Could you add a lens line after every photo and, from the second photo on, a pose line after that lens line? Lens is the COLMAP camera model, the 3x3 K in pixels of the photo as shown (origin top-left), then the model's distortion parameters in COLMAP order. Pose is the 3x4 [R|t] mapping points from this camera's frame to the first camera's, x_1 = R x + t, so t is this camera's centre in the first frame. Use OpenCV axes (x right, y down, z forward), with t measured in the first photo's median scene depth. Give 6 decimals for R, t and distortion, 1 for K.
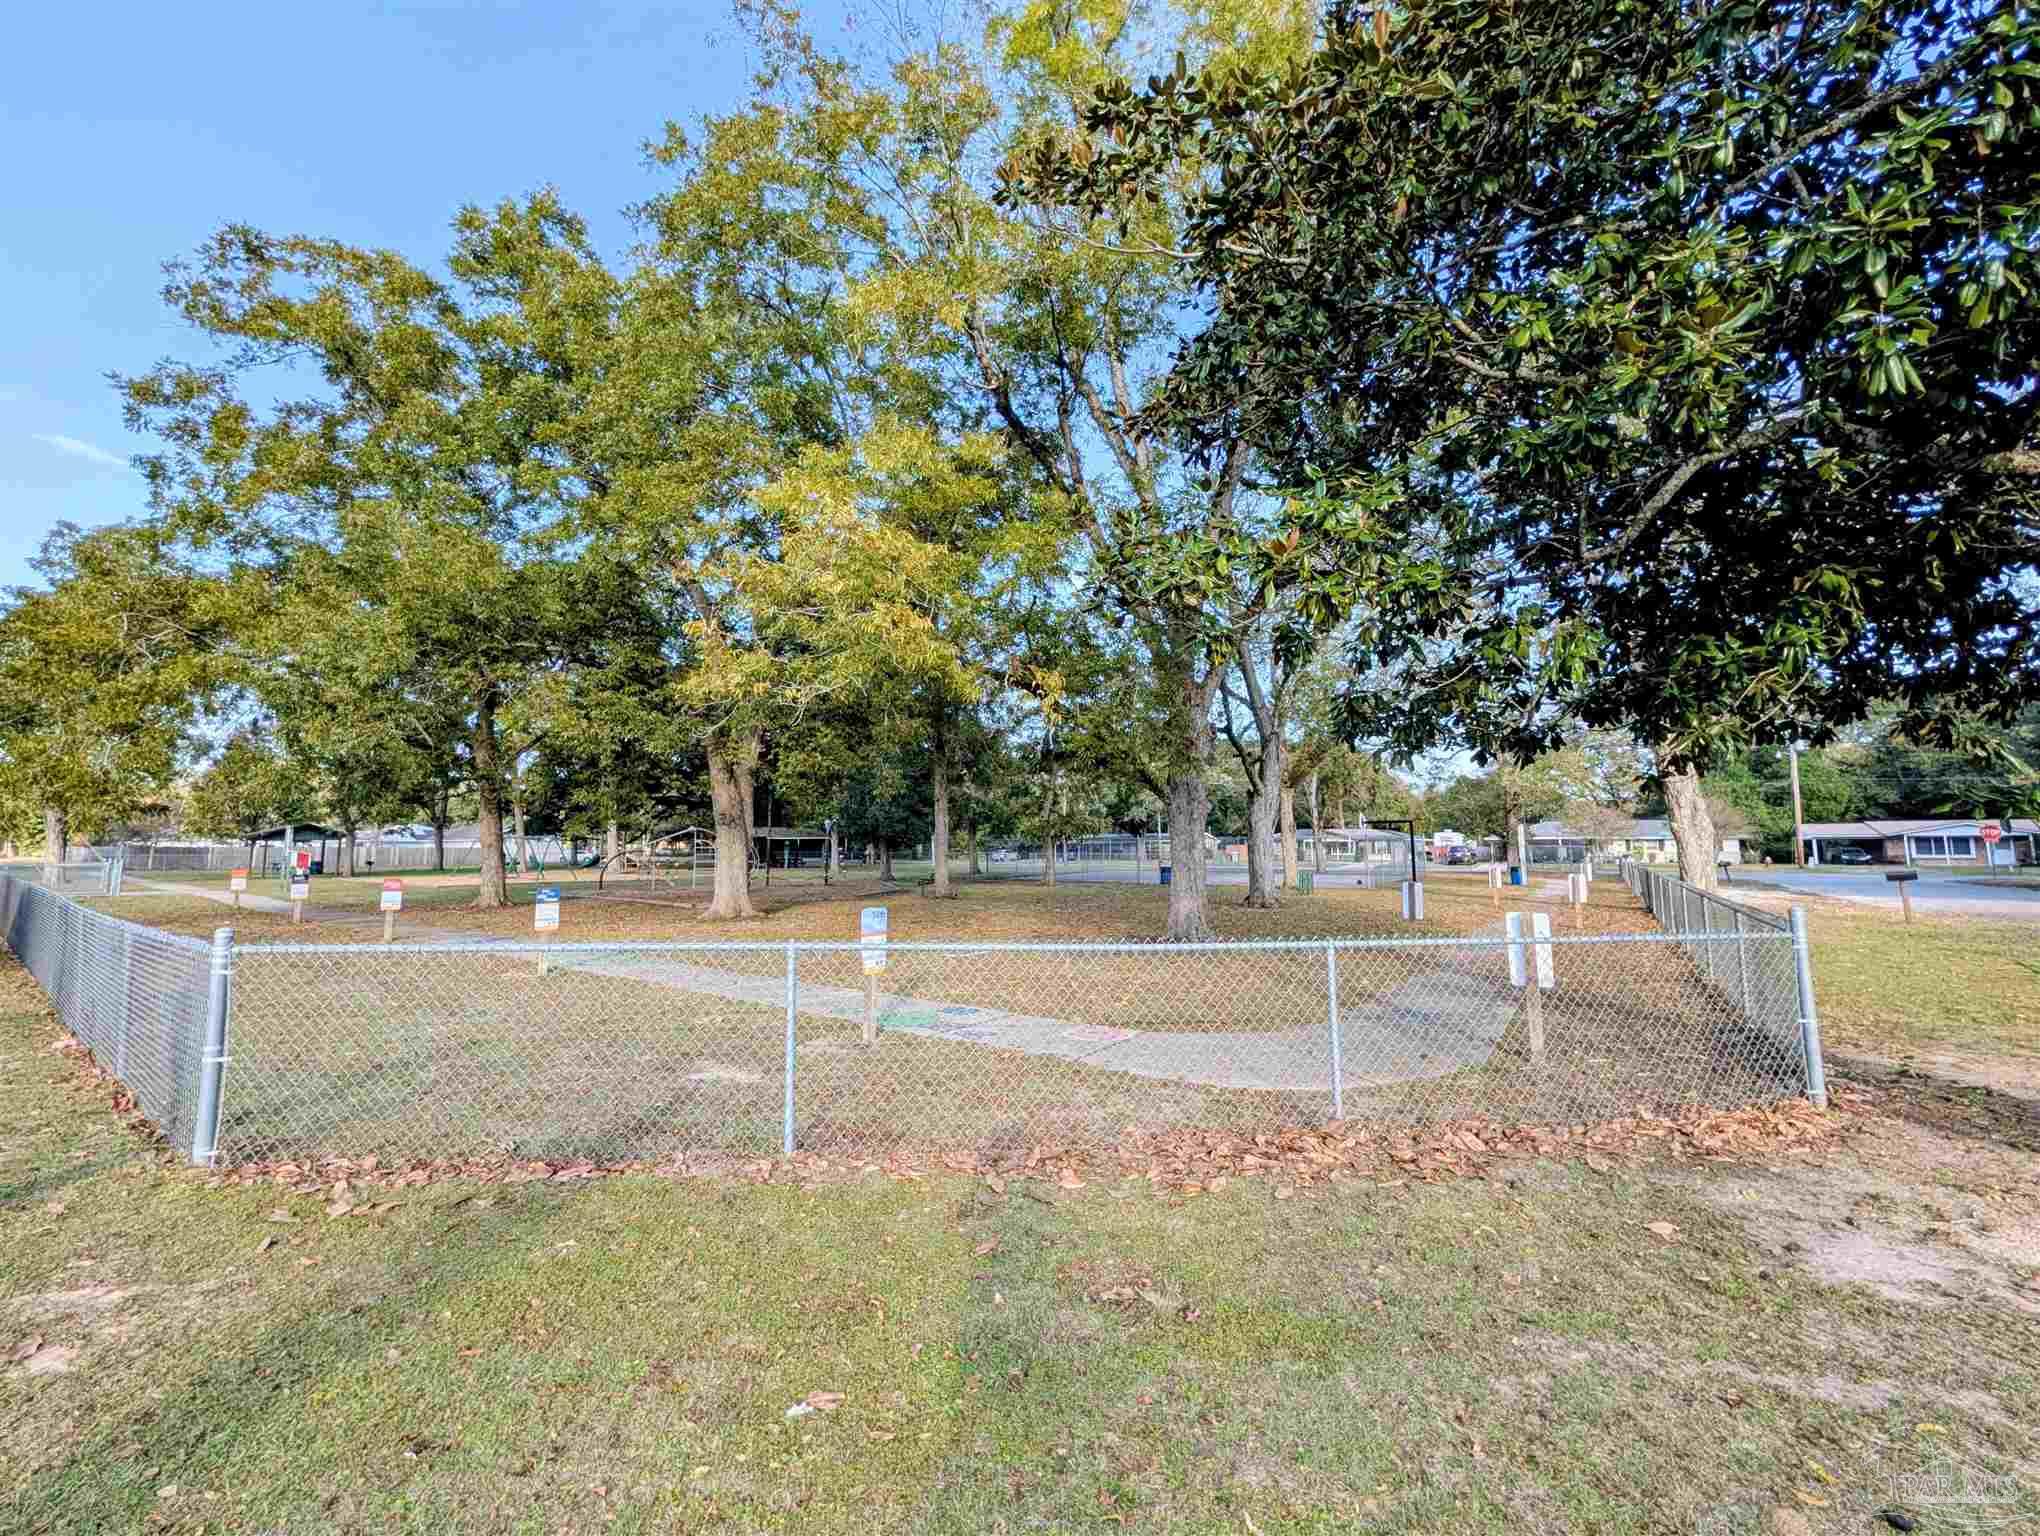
lens RADIAL K [[853.7, 0, 1023.1], [0, 853.7, 764.8], [0, 0, 1]] dist [0.000603, 0.000276]
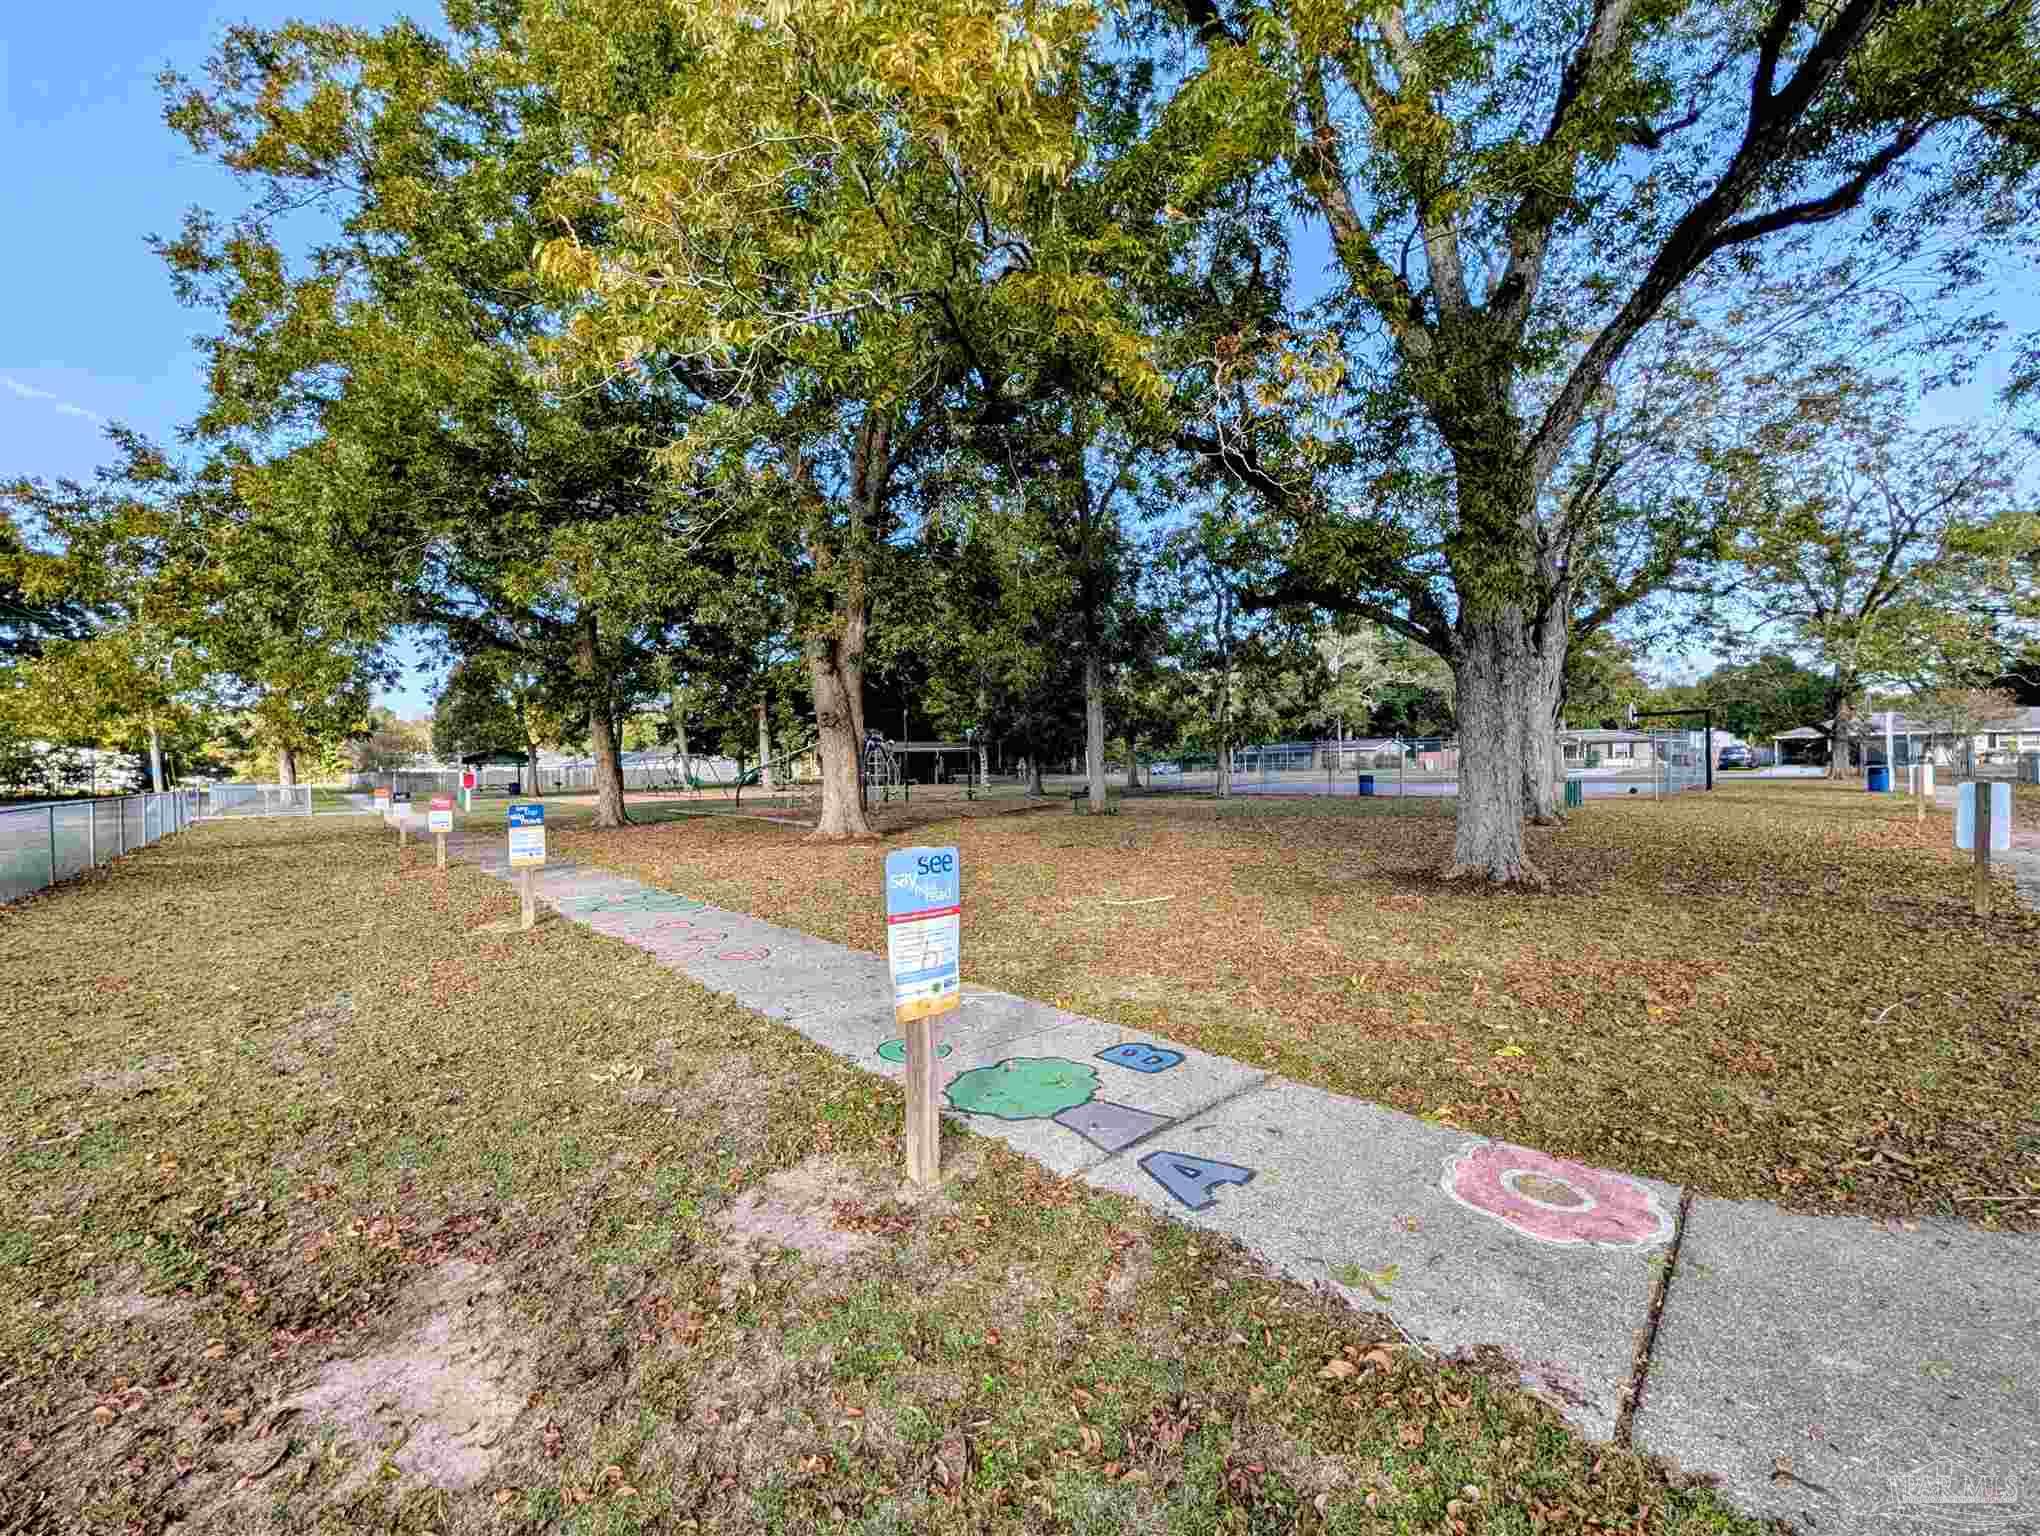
lens RADIAL K [[853.7, 0, 1023.1], [0, 853.7, 764.8], [0, 0, 1]] dist [0.000603, 0.000276]
pose [[0.983486, -0.015869, -0.180290, -0.010576], [0.033481, 0.994907, 0.095071, 0.017643], [0.177863, -0.099538, 0.979008, 0.117826]]
